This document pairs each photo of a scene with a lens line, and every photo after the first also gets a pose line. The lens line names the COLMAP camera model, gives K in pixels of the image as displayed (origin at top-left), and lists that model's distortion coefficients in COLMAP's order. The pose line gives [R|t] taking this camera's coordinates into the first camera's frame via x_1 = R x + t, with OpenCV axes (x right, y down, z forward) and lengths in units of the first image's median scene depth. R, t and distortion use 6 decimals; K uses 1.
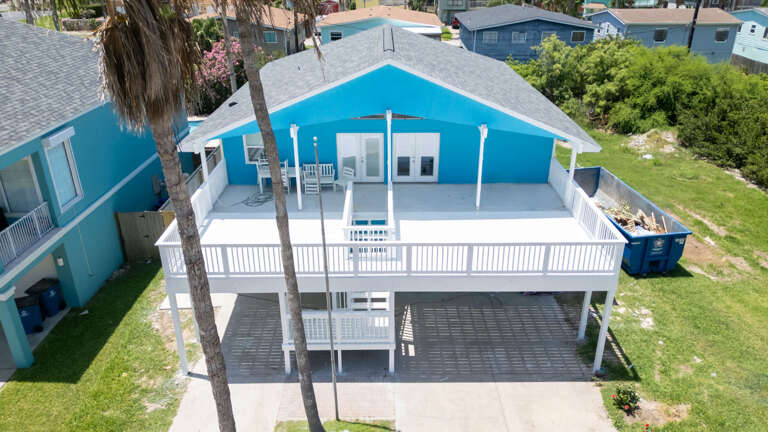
lens RADIAL K [[549.9, 0, 387.1], [0, 549.9, 217.2], [0, 0, 1]] dist [0.065718, -0.055096]
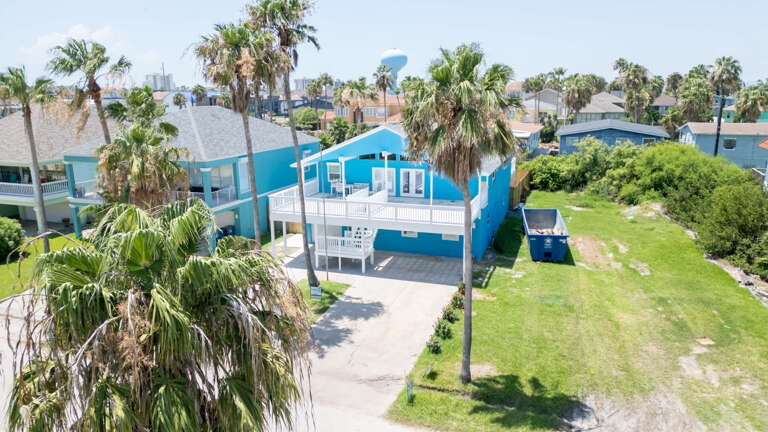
lens RADIAL K [[537.9, 0, 387.1], [0, 537.9, 215.1], [0, 0, 1]] dist [0.084725, -0.090154]
pose [[0.939984, 0.067237, -0.334528, 0.578424], [-0.135095, 0.973614, -0.183915, 0.336536], [0.313335, 0.218071, 0.924265, -0.655637]]
